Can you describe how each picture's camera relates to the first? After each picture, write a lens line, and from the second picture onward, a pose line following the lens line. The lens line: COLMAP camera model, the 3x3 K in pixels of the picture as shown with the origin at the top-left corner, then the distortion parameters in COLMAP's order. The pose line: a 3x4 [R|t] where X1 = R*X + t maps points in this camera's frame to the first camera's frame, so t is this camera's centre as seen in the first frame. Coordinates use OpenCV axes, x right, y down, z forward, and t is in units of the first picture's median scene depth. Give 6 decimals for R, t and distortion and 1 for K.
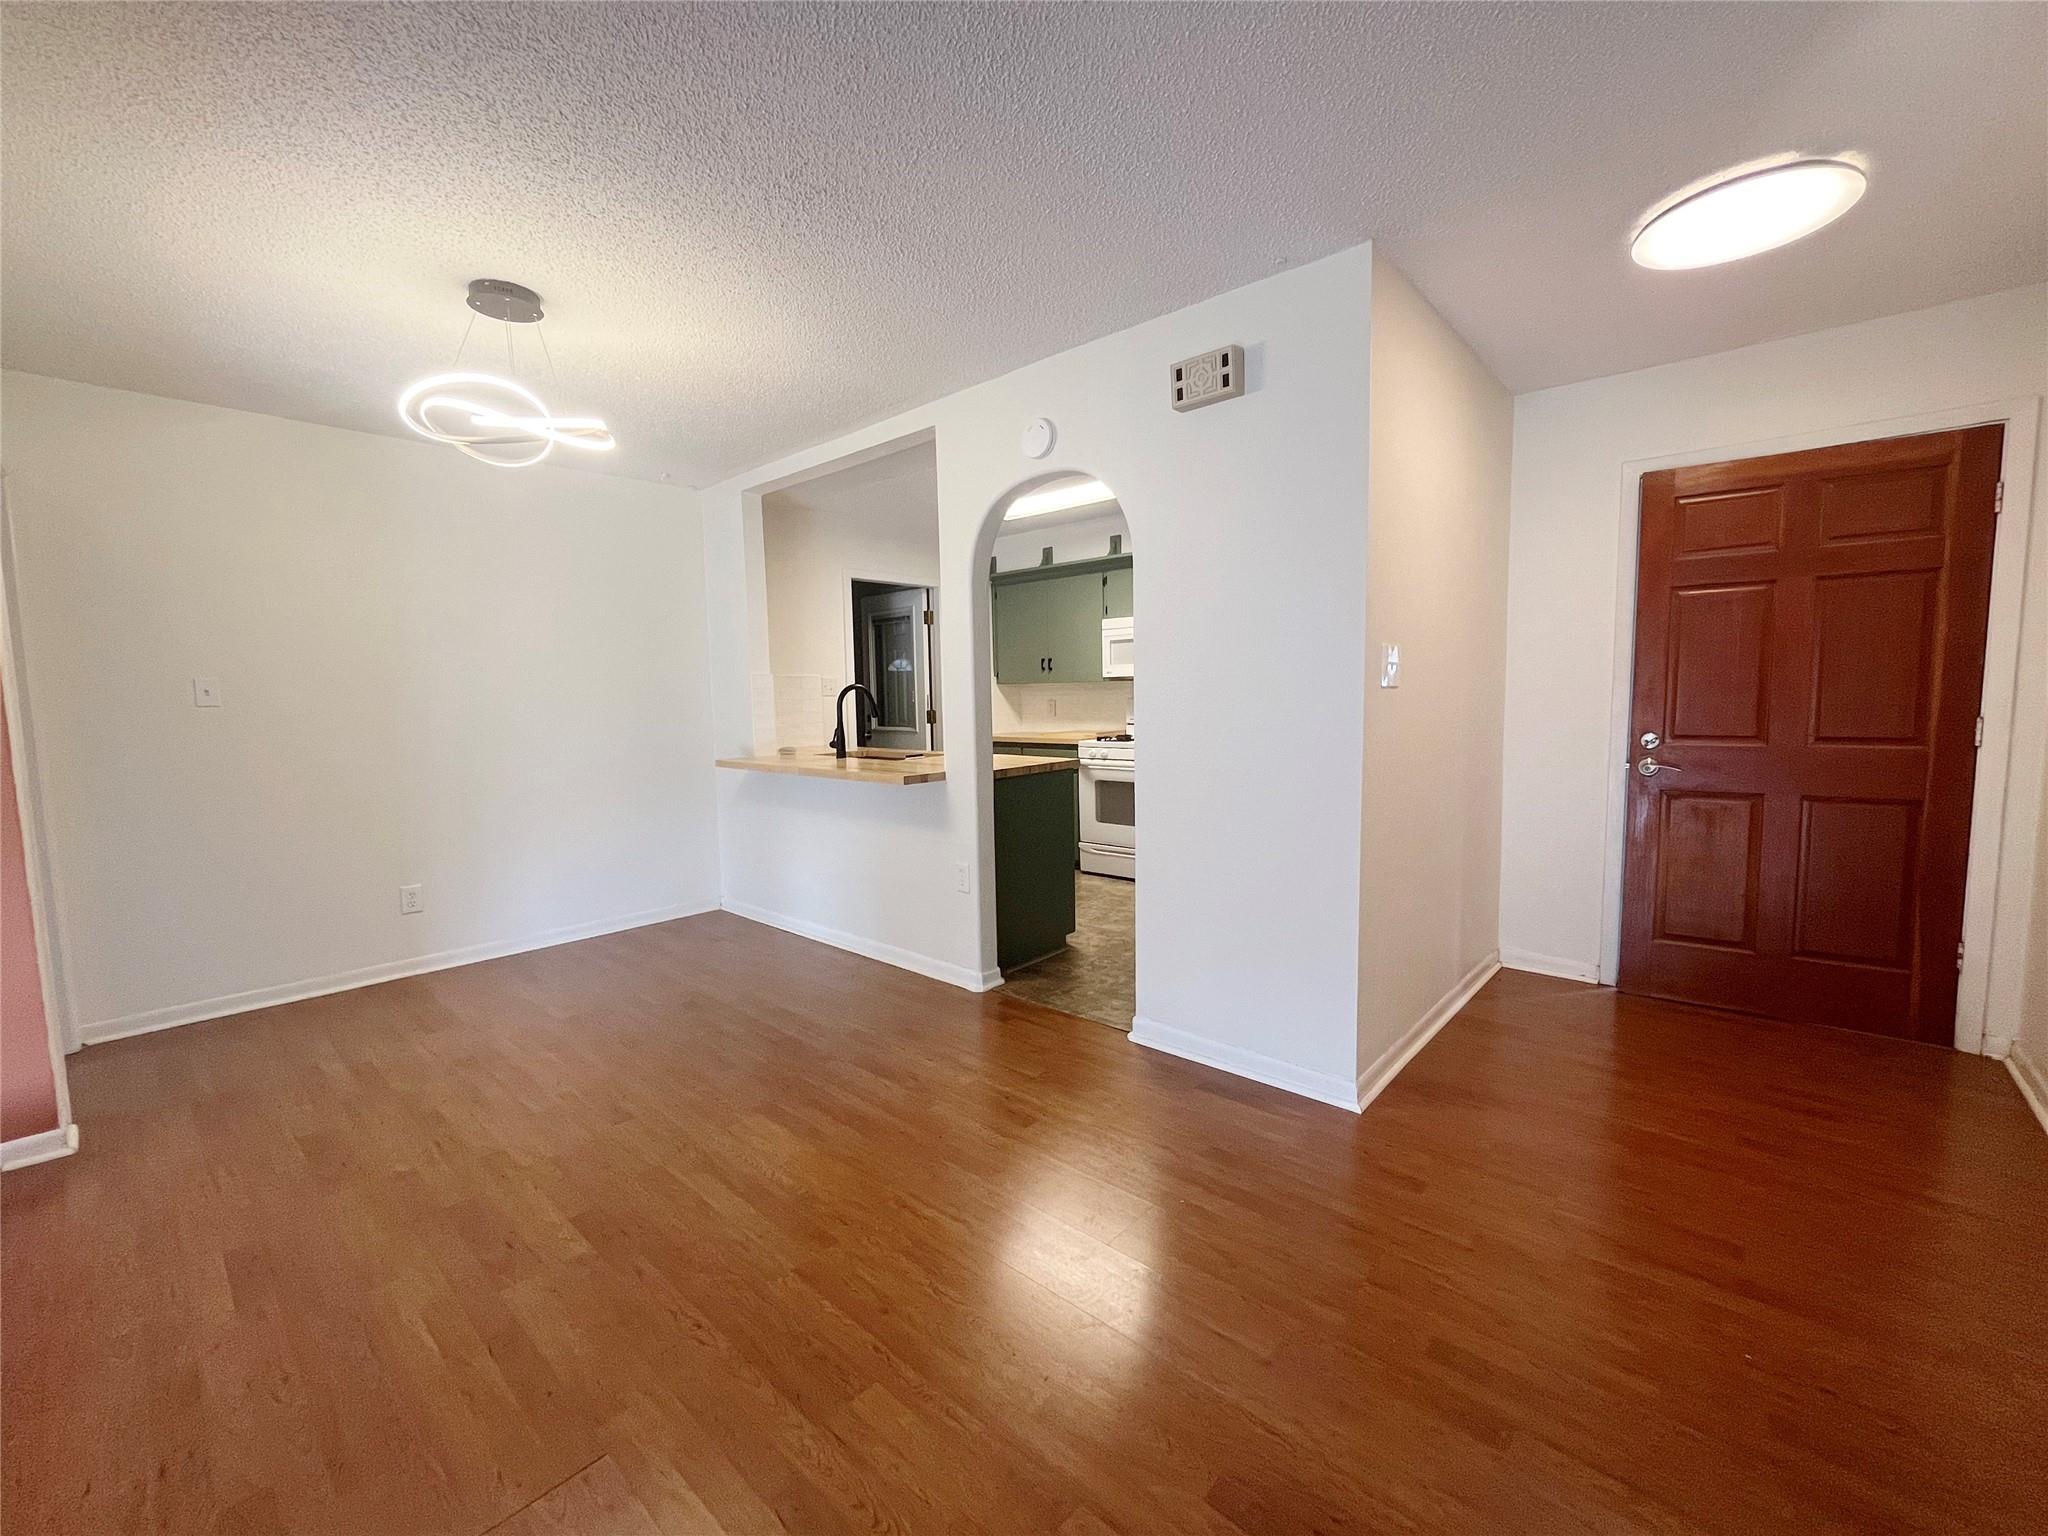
lens RADIAL K [[826.6, 0, 1017.6], [0, 826.6, 764.5], [0, 0, 1]] dist [-0.001942, 0.000012]
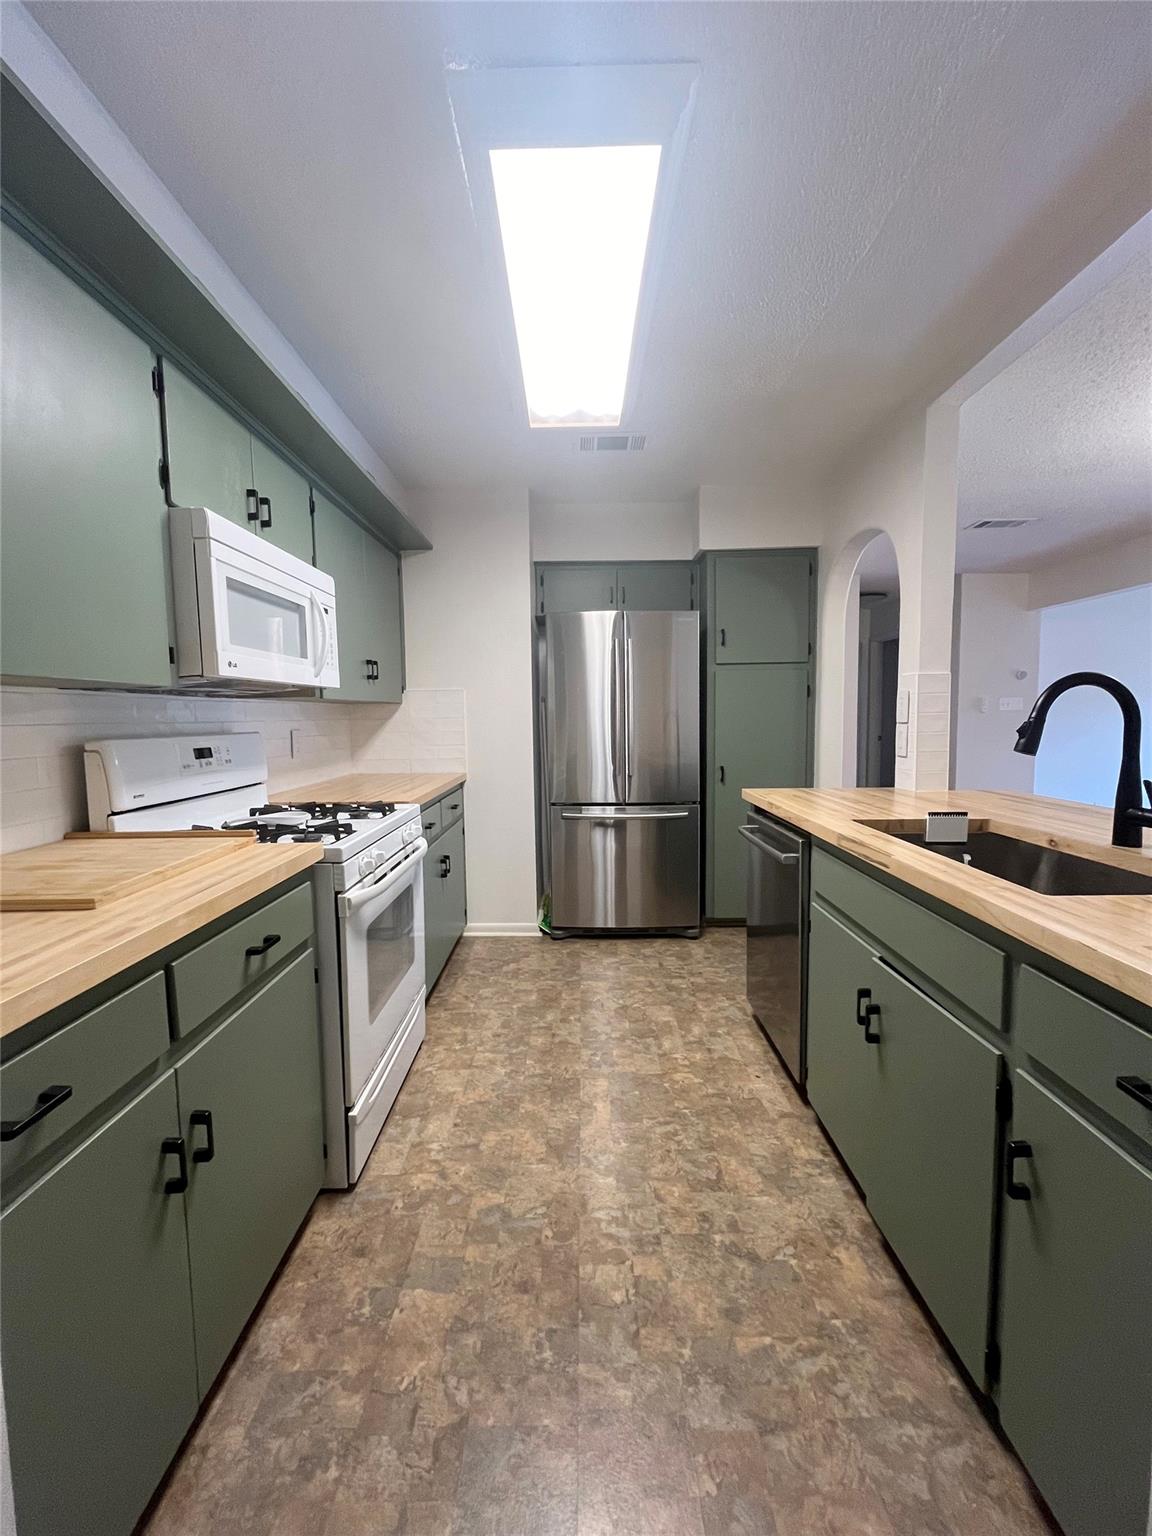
lens RADIAL K [[620.0, 0, 579.9], [0, 620.0, 765.5], [0, 0, 1]] dist [-0.001942, 0.000012]
pose [[-0.670483, -0.029828, 0.741325, -0.291635], [0.092857, 0.987961, 0.123735, -0.128316], [-0.736091, 0.151800, -0.659642, 1.588517]]
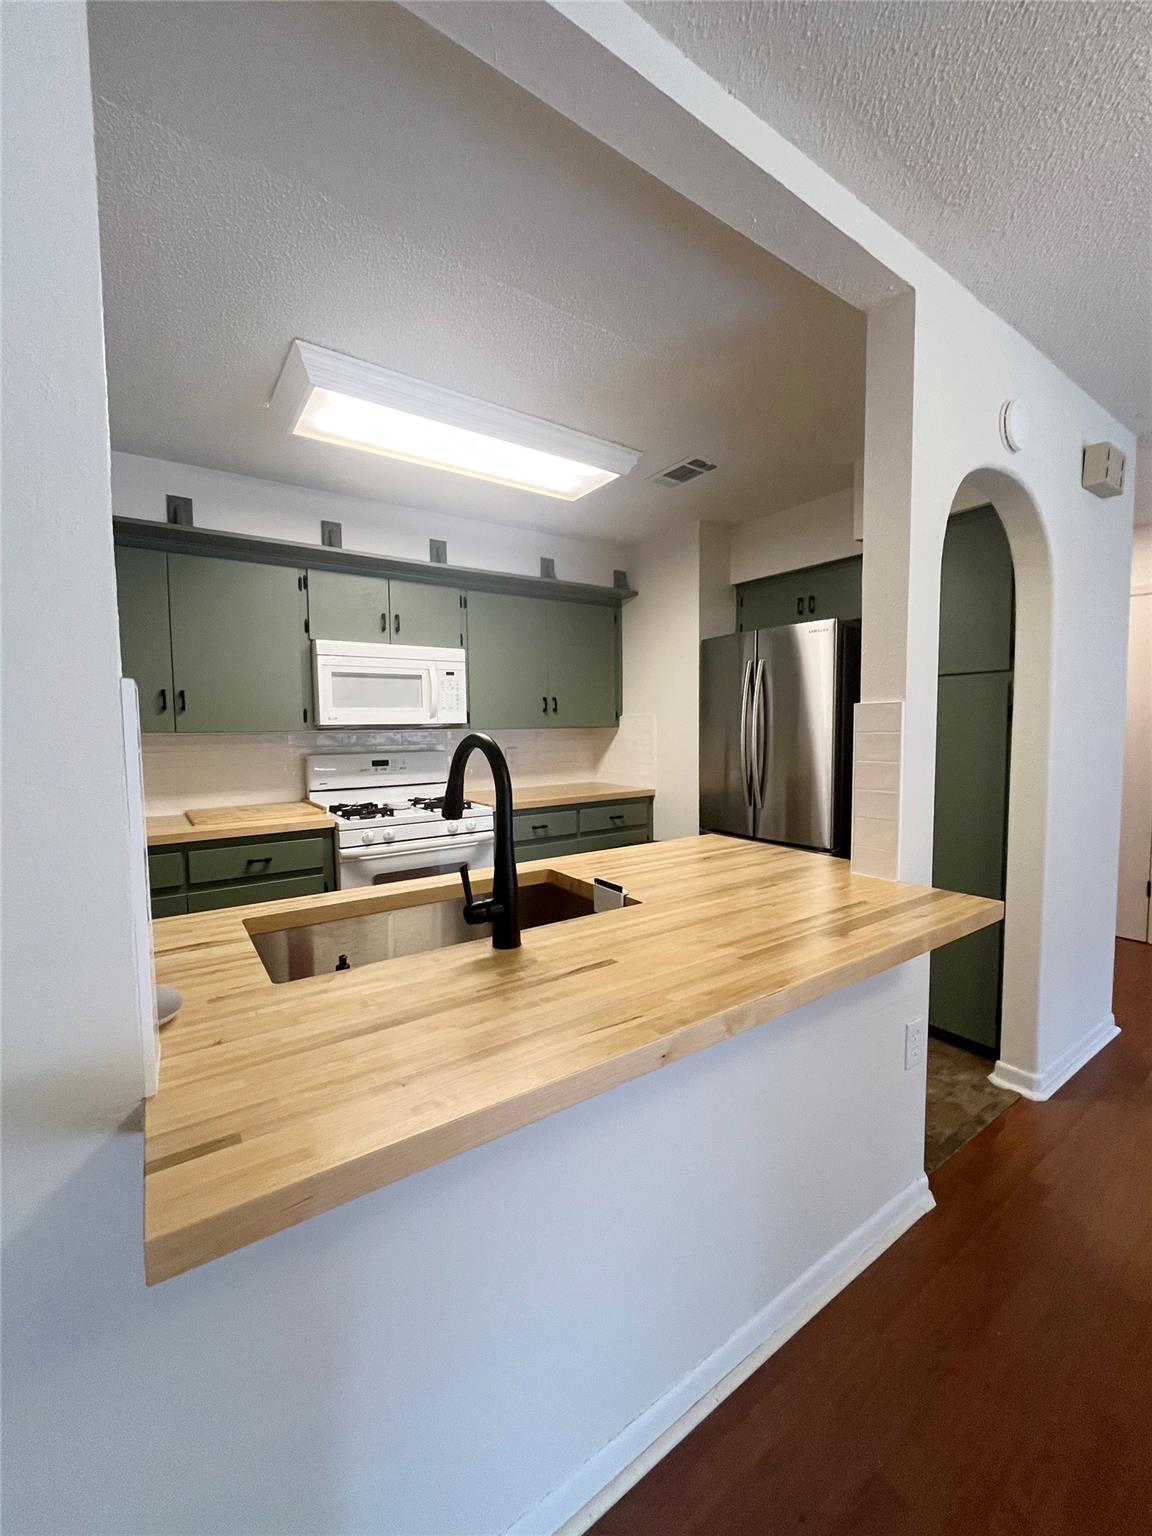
lens RADIAL K [[620.0, 0, 579.9], [0, 620.0, 765.5], [0, 0, 1]] dist [-0.001942, 0.000012]
pose [[0.218594, -0.044363, 0.974807, -0.514656], [0.093817, 0.995294, 0.024258, -0.096512], [-0.971295, 0.086150, 0.221728, 1.018858]]
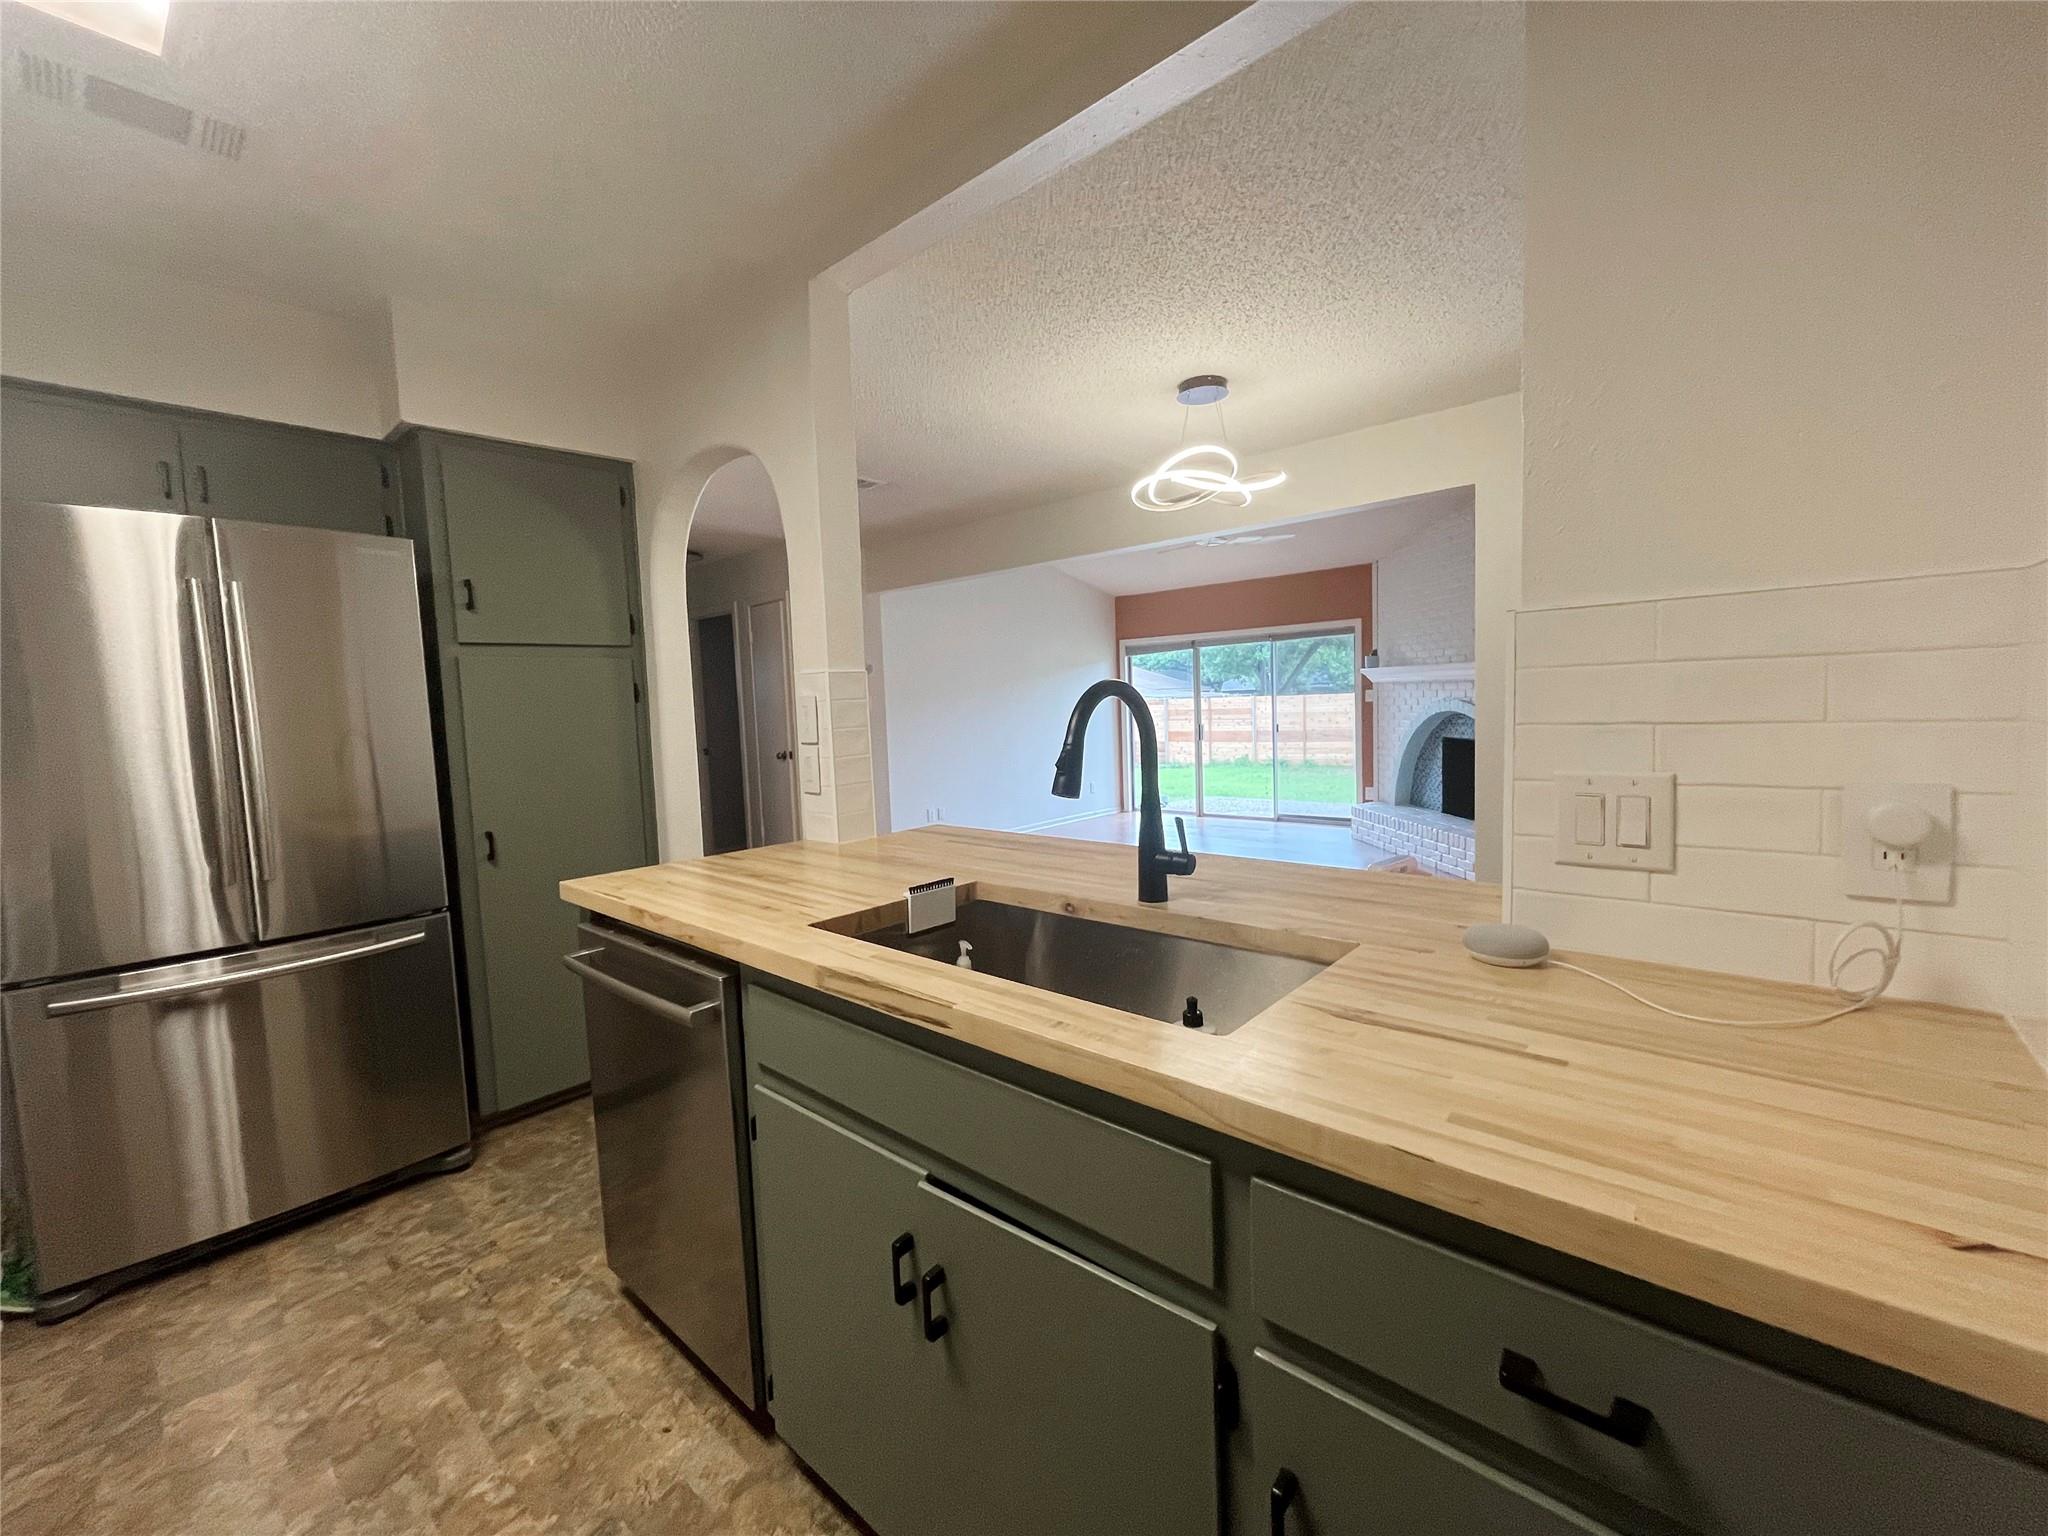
lens RADIAL K [[826.8, 0, 1019.5], [0, 826.8, 764.5], [0, 0, 1]] dist [-0.003469, 0.000398]
pose [[-0.998306, 0.057530, -0.008708, -0.179244], [0.055234, 0.984059, 0.169045, -0.136052], [0.018294, 0.168278, -0.985570, 1.484669]]
